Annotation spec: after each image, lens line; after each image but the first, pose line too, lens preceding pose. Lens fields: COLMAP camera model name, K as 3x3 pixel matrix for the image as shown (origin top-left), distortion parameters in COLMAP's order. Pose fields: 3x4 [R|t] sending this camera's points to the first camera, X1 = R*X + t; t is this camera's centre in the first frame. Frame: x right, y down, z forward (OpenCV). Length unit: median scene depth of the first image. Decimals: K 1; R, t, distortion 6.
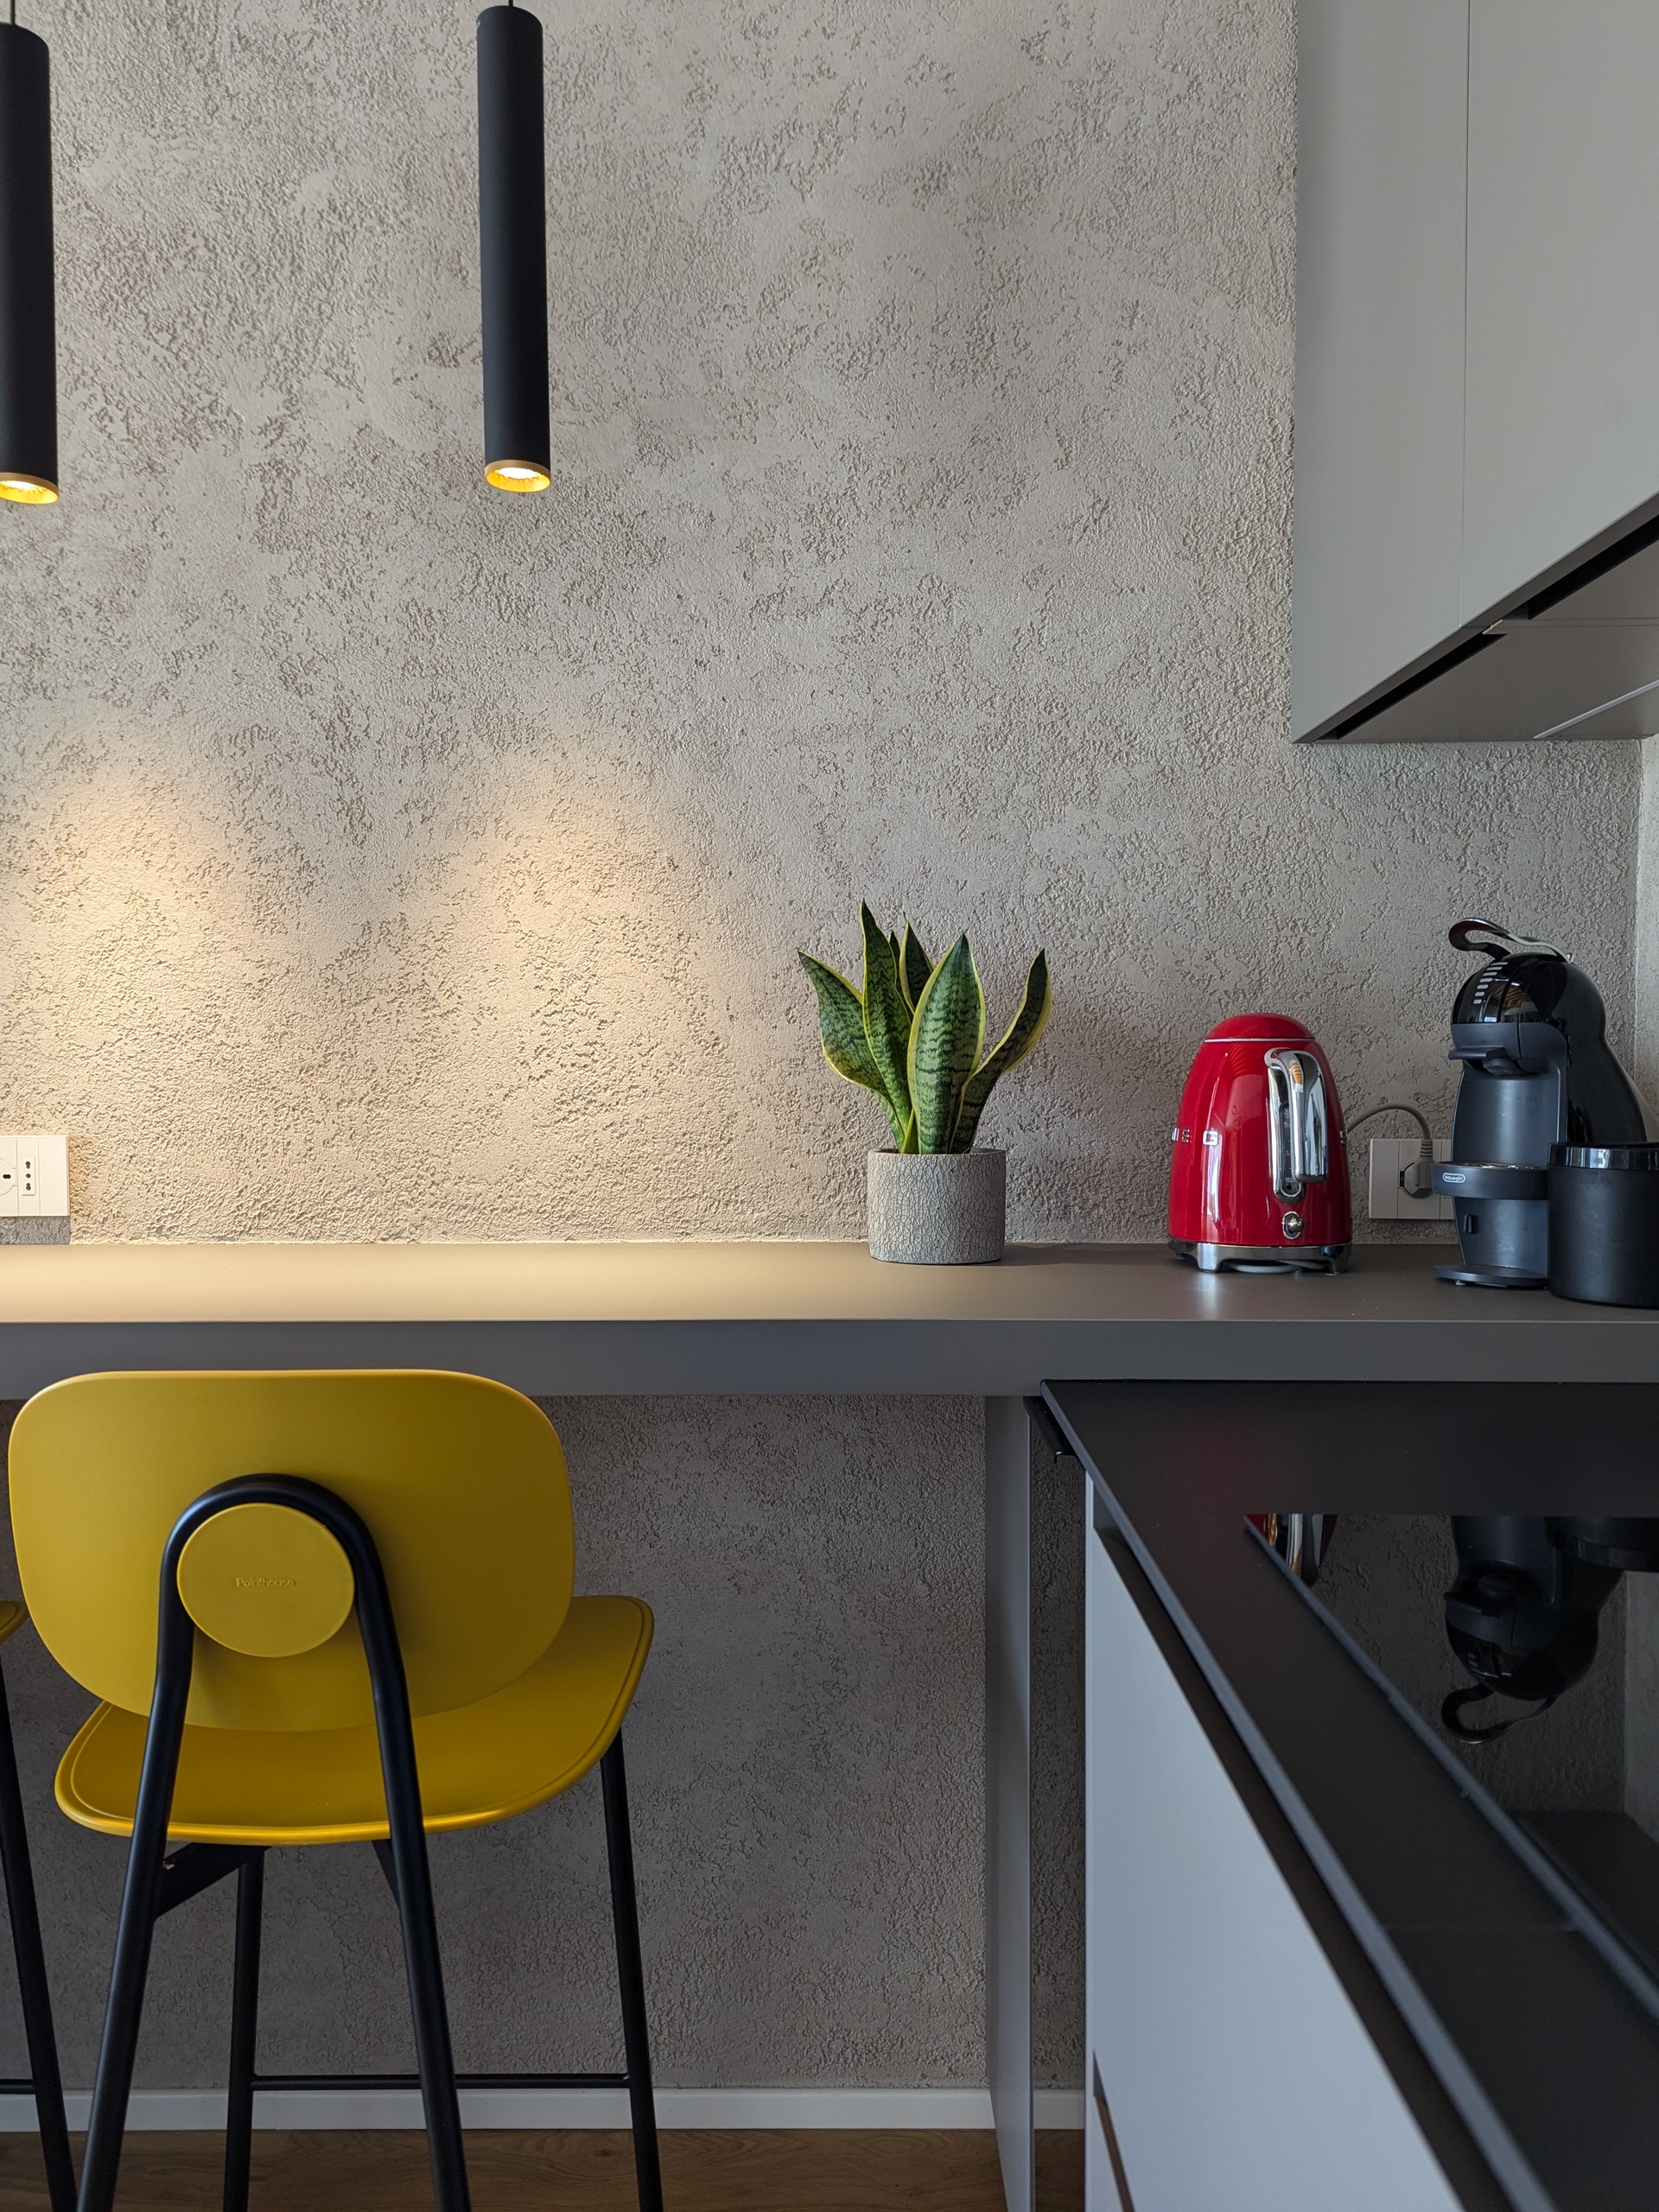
lens RADIAL K [[1554.6, 0, 839.5], [0, 1554.6, 1117.0], [0, 0, 1]] dist [0.078199, -0.084224]
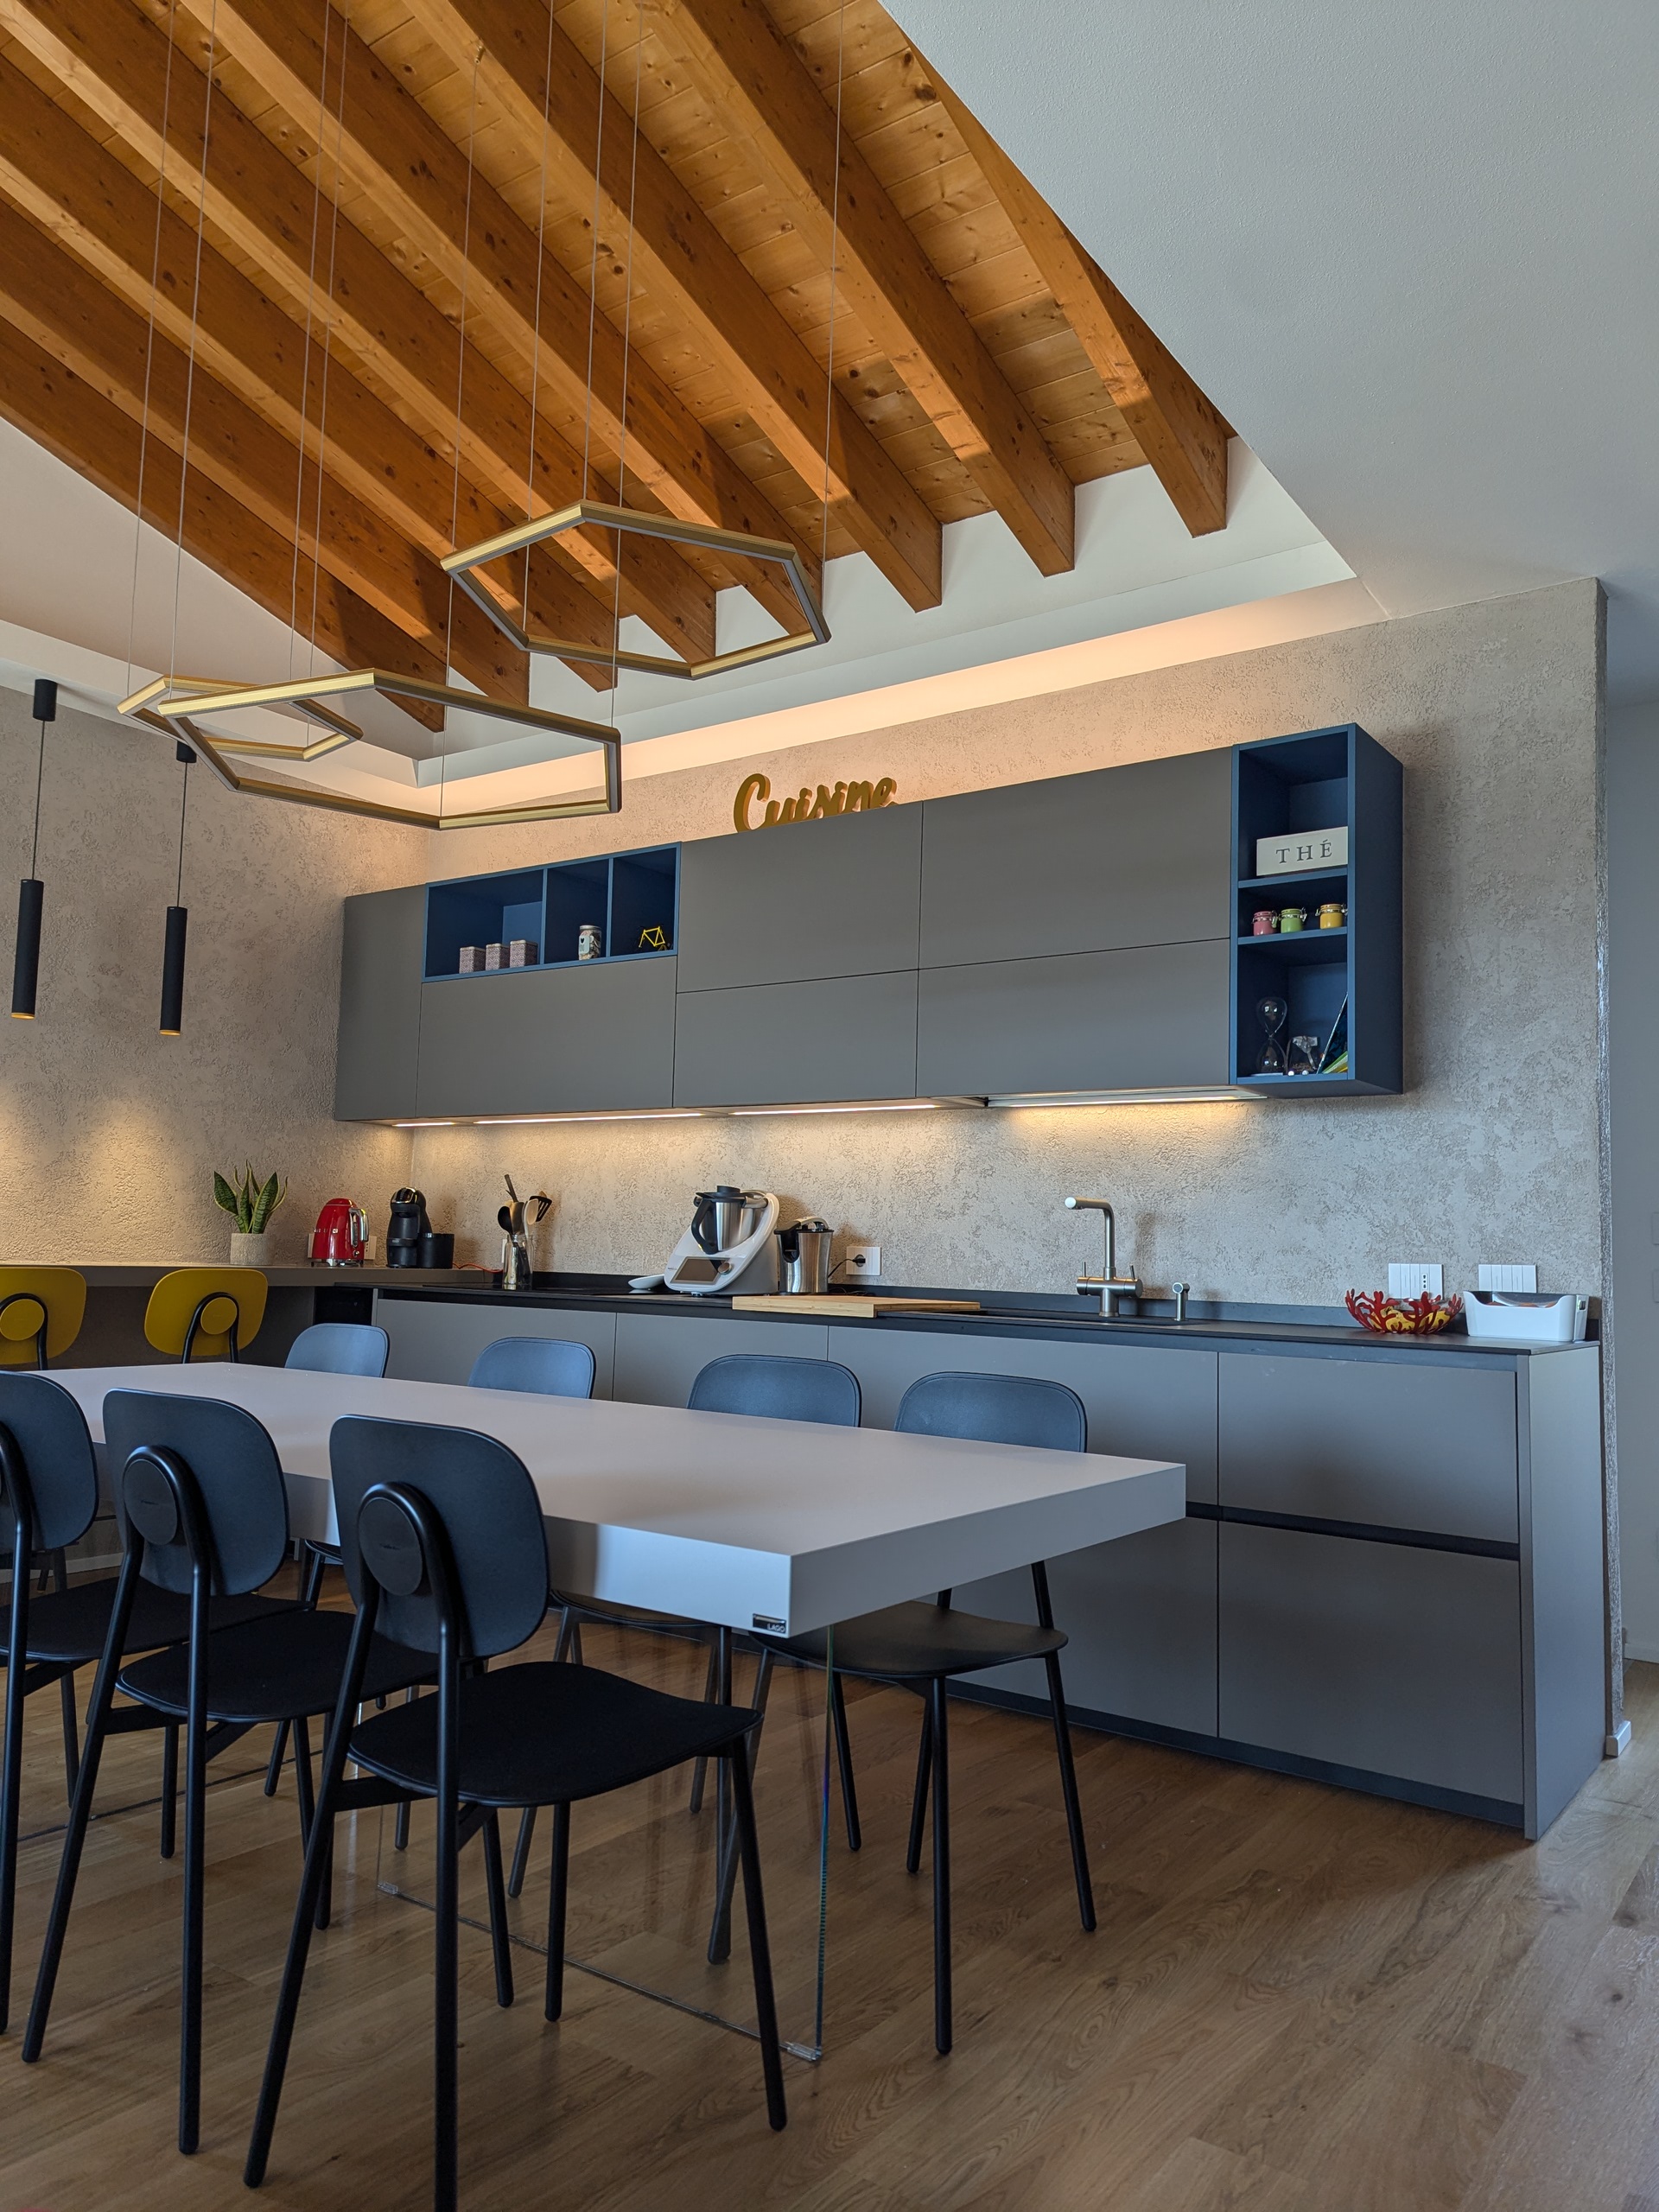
lens RADIAL K [[1554.6, 0, 839.5], [0, 1554.6, 1117.0], [0, 0, 1]] dist [0.078199, -0.084224]
pose [[0.579263, 0.090911, 0.810055, -1.873812], [-0.002127, 0.993927, -0.110025, 0.133606], [-0.815138, 0.062010, 0.575938, -1.908210]]
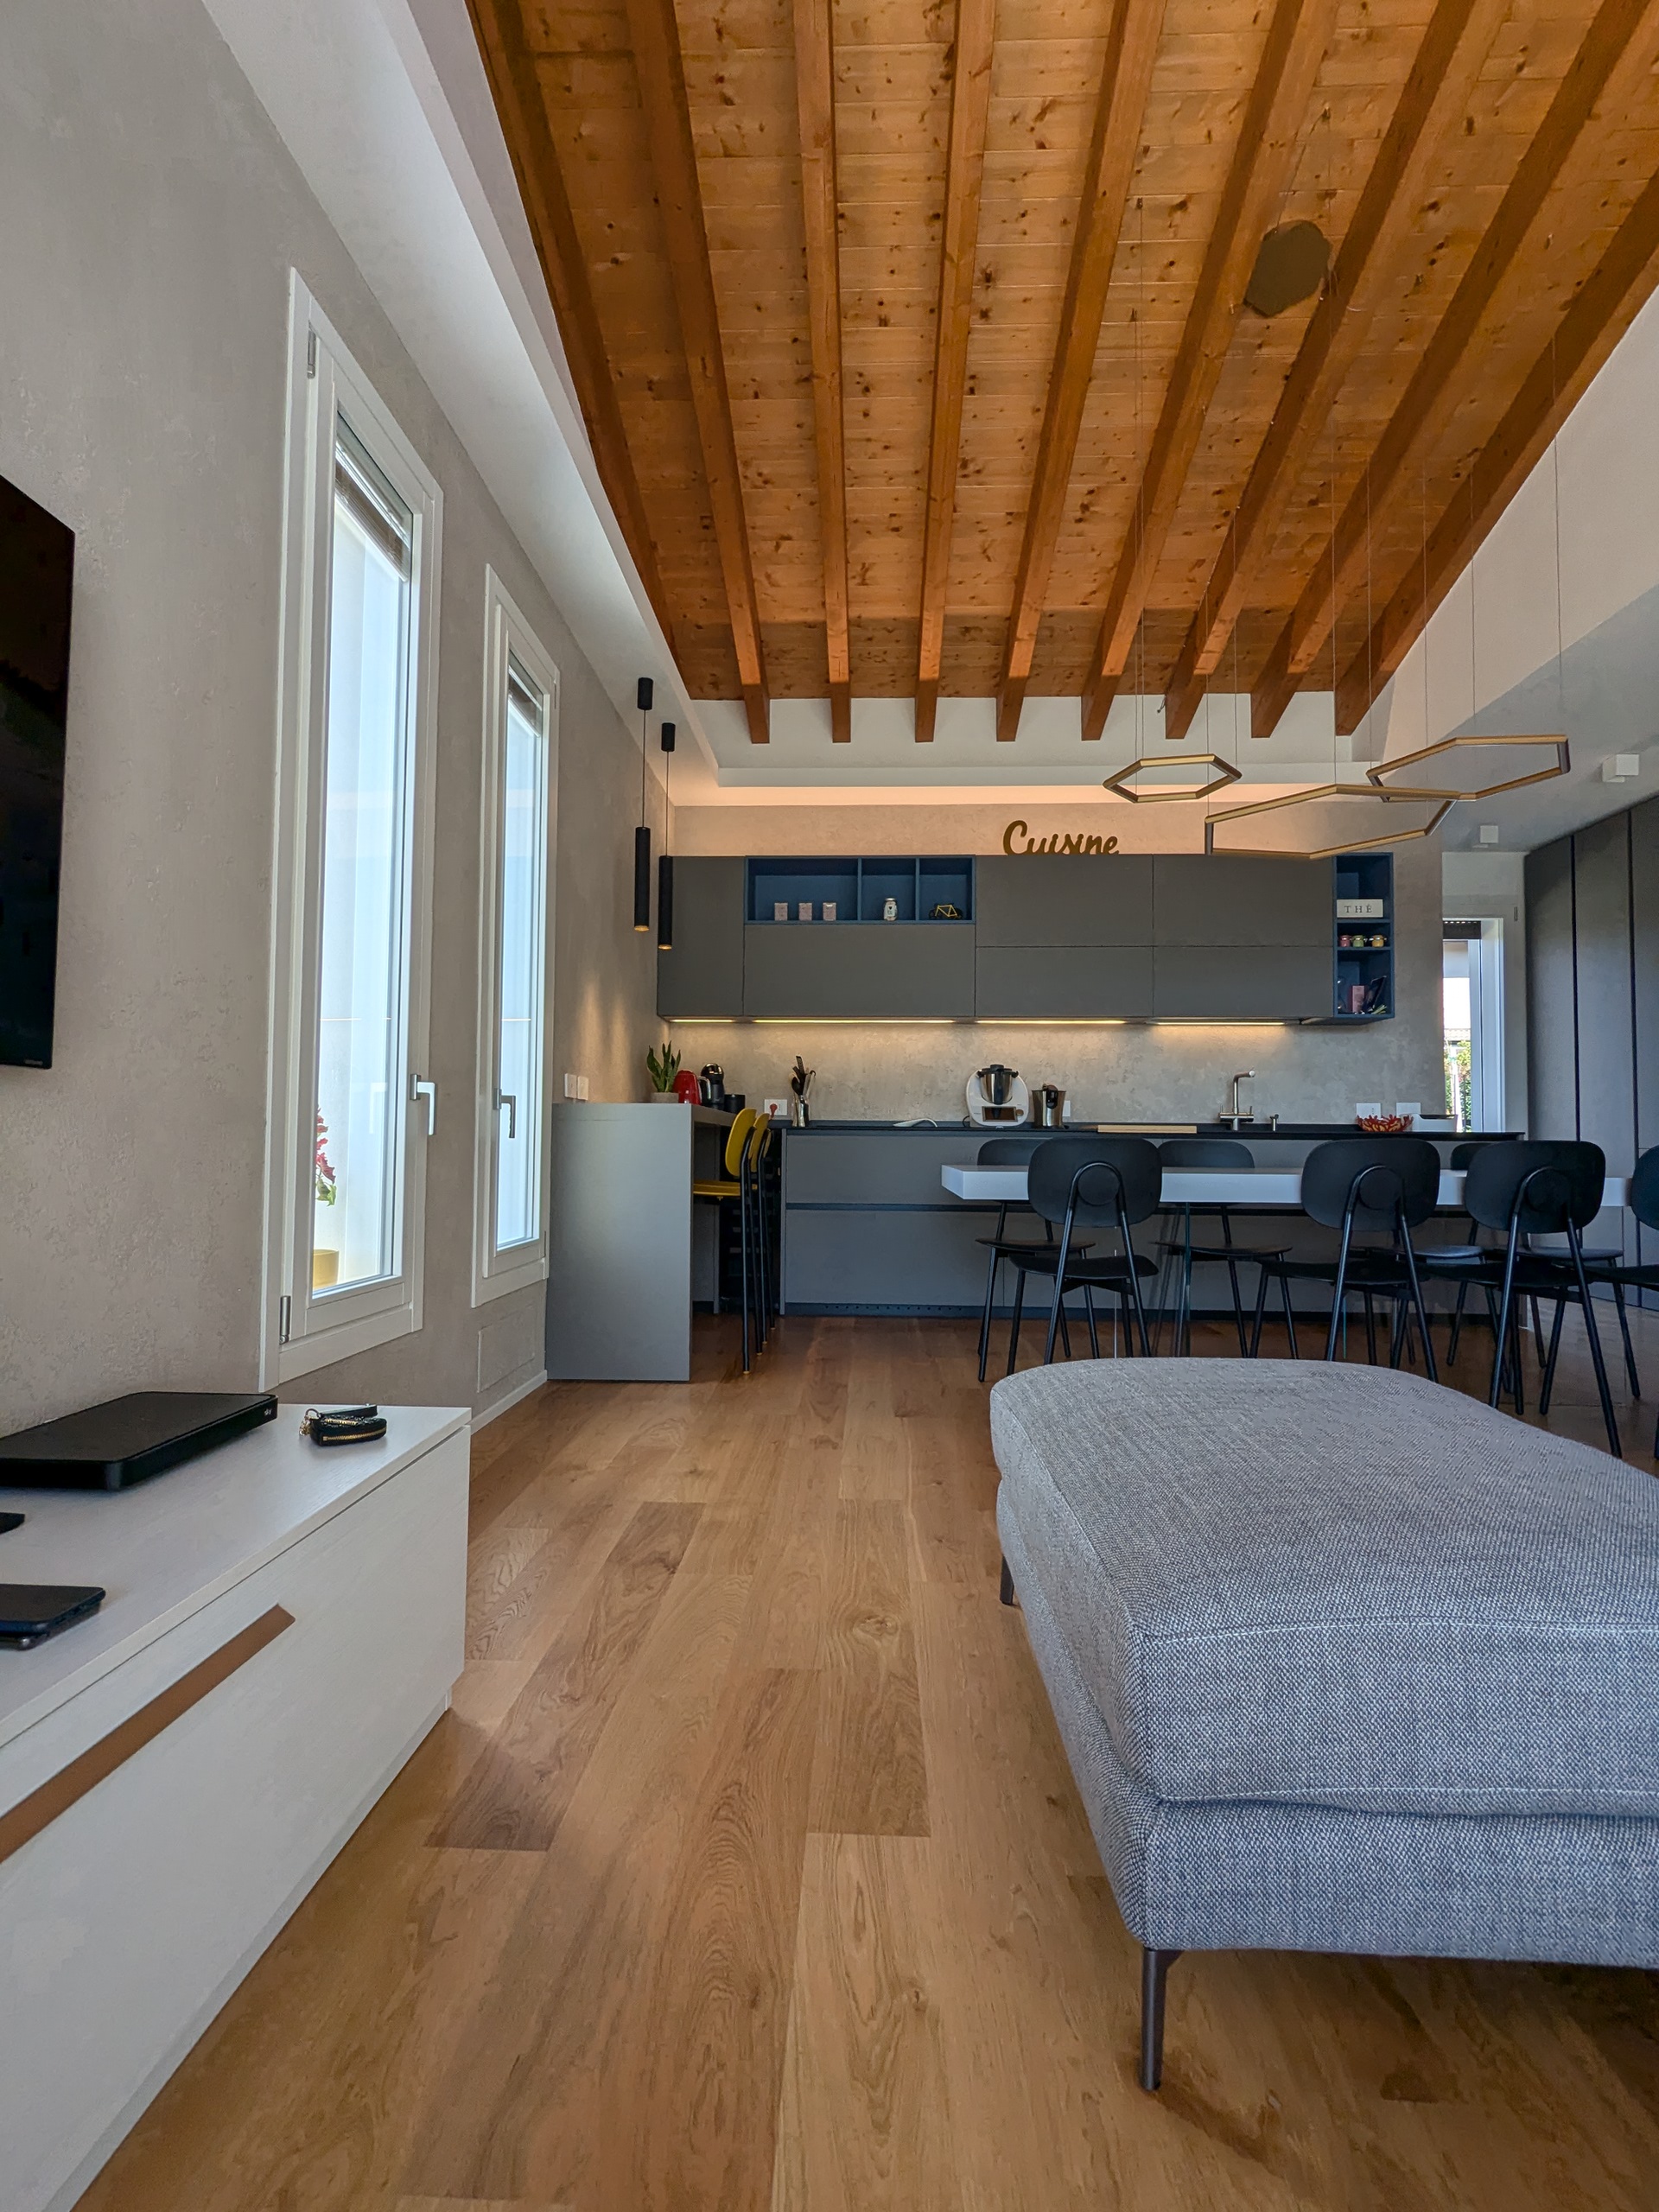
lens RADIAL K [[1047.5, 0, 829.5], [0, 1047.5, 1106.0], [0, 0, 1]] dist [0.011461, -0.000176]
pose [[0.045932, 0.040503, 0.998123, -2.939859], [0.026923, 0.998765, -0.041768, 0.196017], [-0.998582, 0.028791, 0.044785, 0.303477]]
